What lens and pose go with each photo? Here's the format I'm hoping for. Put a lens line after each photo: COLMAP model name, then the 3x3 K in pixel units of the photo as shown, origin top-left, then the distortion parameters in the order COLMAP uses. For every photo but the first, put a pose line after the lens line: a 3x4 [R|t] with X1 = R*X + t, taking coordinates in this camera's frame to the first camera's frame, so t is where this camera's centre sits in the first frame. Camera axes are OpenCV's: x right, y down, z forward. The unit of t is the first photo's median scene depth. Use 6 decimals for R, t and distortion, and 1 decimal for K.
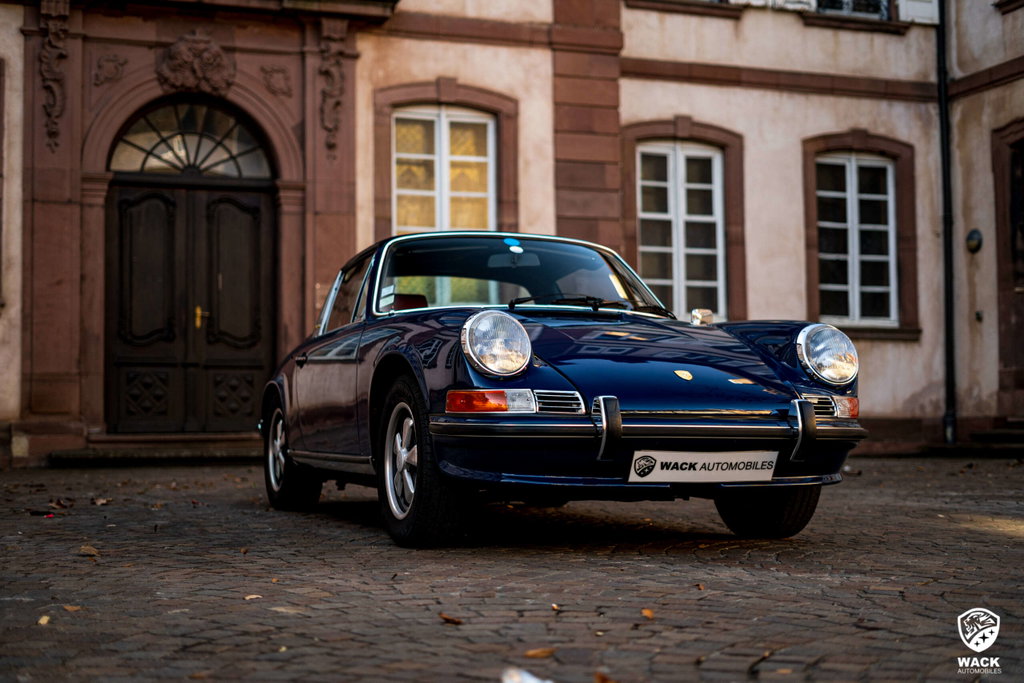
lens RADIAL K [[1496.8, 0, 509.6], [0, 1496.8, 348.8], [0, 0, 1]] dist [-0.013255, 0.000000]
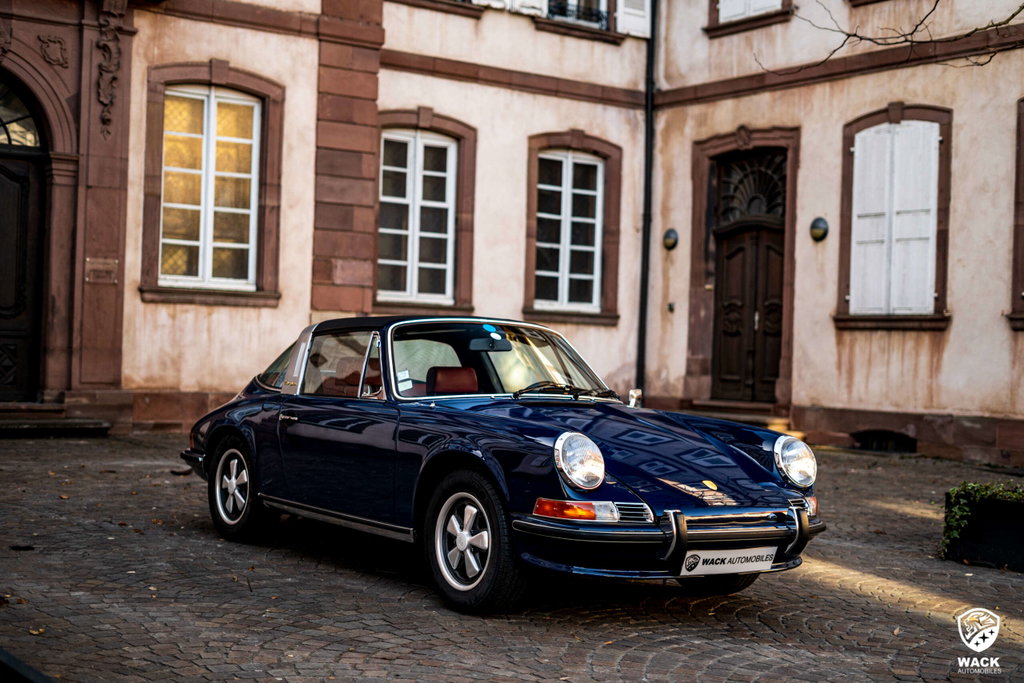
lens RADIAL K [[1496.8, 0, 509.5], [0, 1496.8, 342.6], [0, 0, 1]] dist [-0.013255, 0.000000]
pose [[0.961130, 0.041739, 0.272922, -0.126608], [-0.056394, 0.997345, 0.046071, -0.048281], [-0.270275, -0.059672, 0.960932, -0.050994]]
